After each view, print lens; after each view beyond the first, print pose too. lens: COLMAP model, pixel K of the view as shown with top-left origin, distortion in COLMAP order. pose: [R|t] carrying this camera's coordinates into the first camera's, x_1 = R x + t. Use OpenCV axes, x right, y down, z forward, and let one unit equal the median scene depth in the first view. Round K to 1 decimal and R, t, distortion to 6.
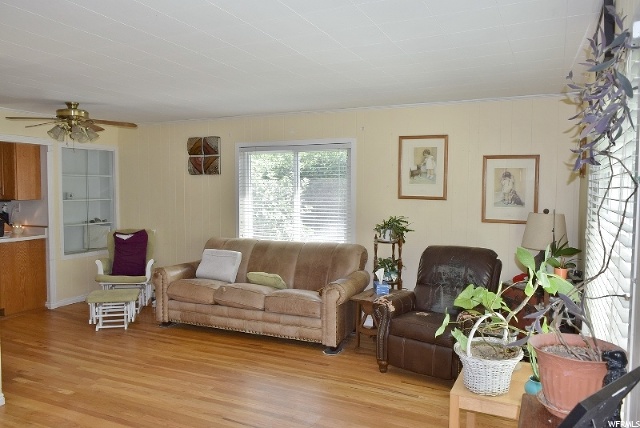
lens RADIAL K [[498.2, 0, 320.0], [0, 498.2, 214.0], [0, 0, 1]] dist [-0.011570, 0.004401]
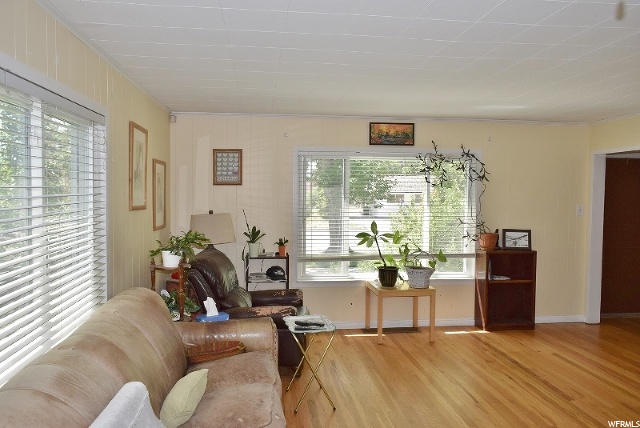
lens RADIAL K [[498.2, 0, 320.0], [0, 498.2, 214.0], [0, 0, 1]] dist [-0.011570, 0.004401]
pose [[-0.544969, -0.047611, 0.837103, -0.588504], [0.040787, 0.995699, 0.083184, -0.077174], [-0.837463, 0.079476, -0.540684, 1.199597]]
